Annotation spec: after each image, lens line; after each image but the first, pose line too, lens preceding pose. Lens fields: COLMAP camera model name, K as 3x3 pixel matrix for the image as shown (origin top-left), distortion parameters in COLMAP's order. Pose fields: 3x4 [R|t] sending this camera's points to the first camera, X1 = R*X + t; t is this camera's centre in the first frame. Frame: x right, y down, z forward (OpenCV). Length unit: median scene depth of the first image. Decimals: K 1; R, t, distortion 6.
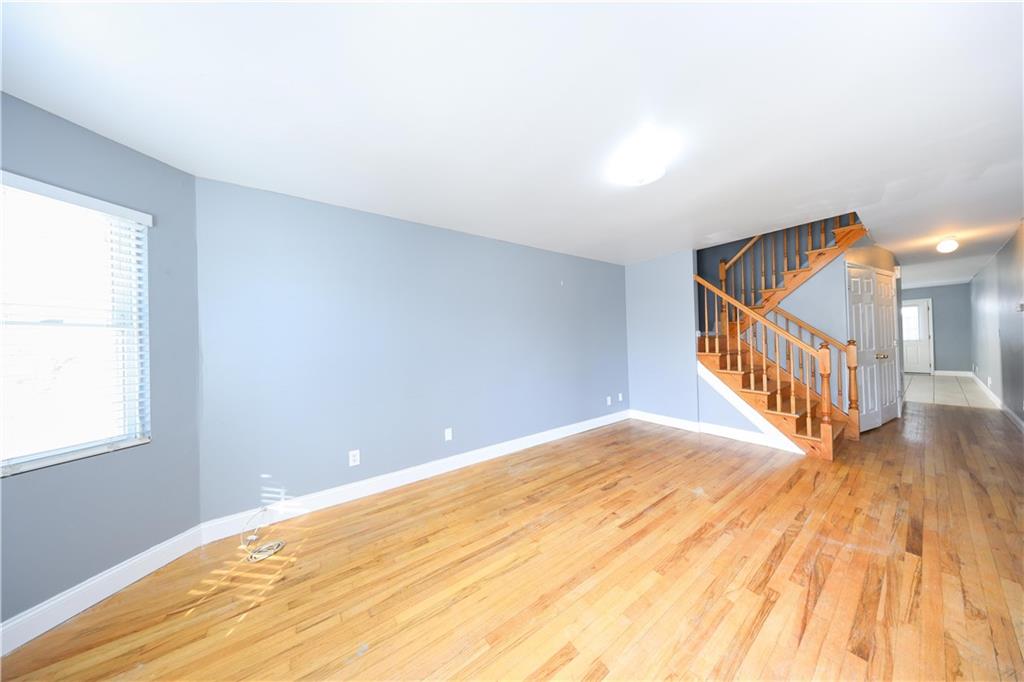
lens RADIAL K [[293.5, 0, 510.8], [0, 293.5, 340.0], [0, 0, 1]] dist [-0.001387, -0.000083]
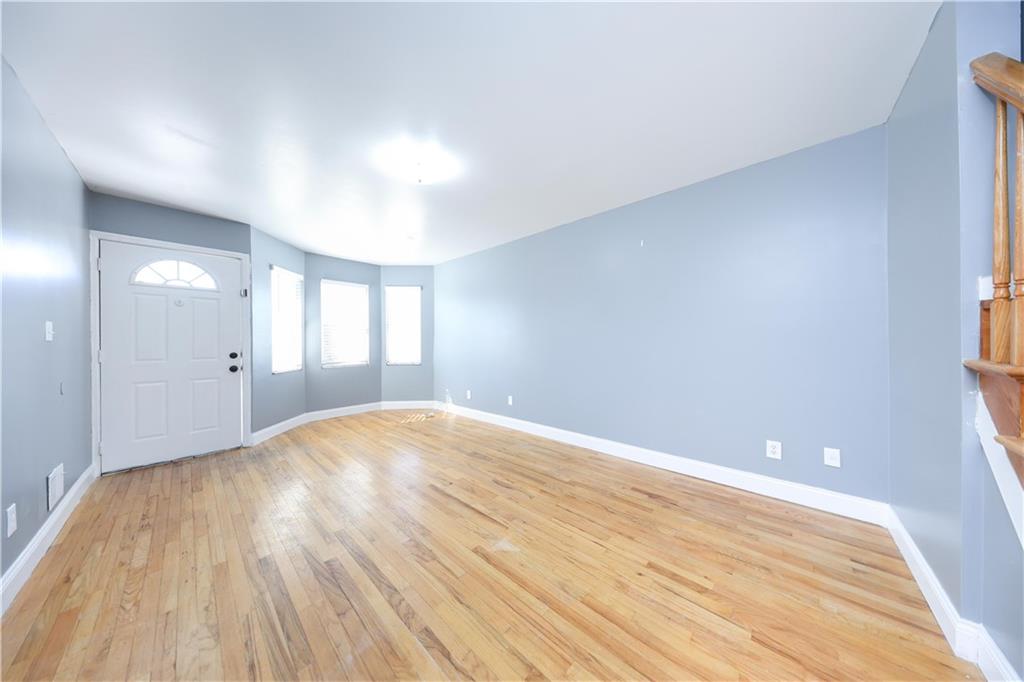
lens RADIAL K [[293.5, 0, 510.8], [0, 293.5, 340.0], [0, 0, 1]] dist [-0.001387, -0.000083]
pose [[0.226610, 0.025741, -0.973645, 1.178223], [0.005575, 0.999600, 0.027725, 0.013257], [0.973970, -0.011711, 0.226376, 0.779115]]
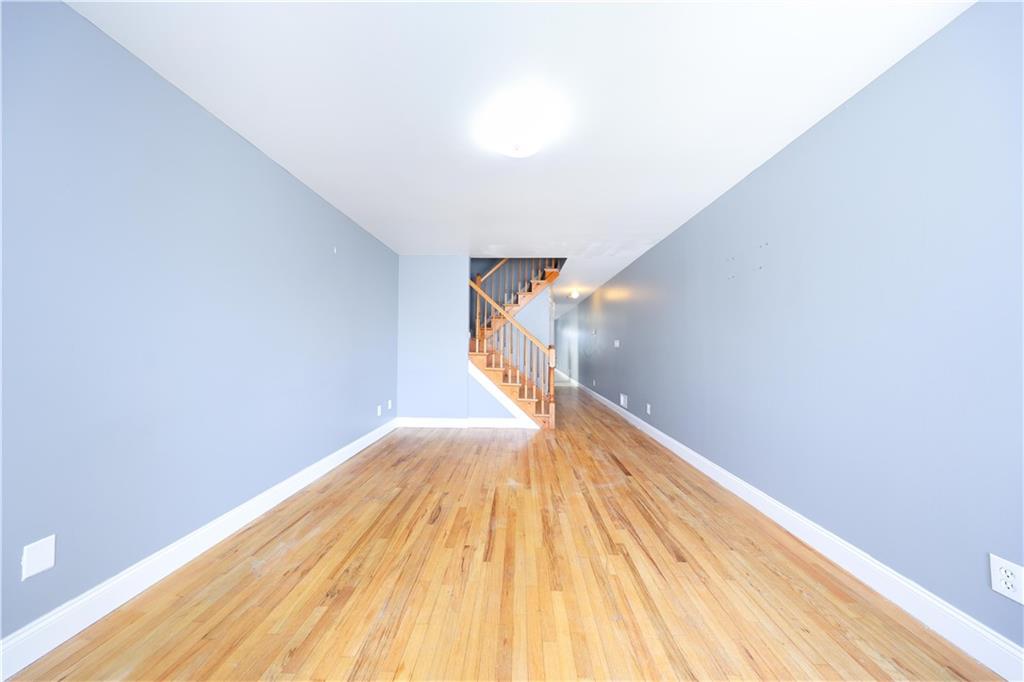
lens RADIAL K [[293.5, 0, 510.8], [0, 293.5, 340.0], [0, 0, 1]] dist [-0.001387, -0.000083]
pose [[0.602129, 0.051932, 0.796708, -0.181897], [-0.028802, 0.998646, -0.043327, 0.057441], [-0.797879, 0.003142, 0.602809, 0.346757]]
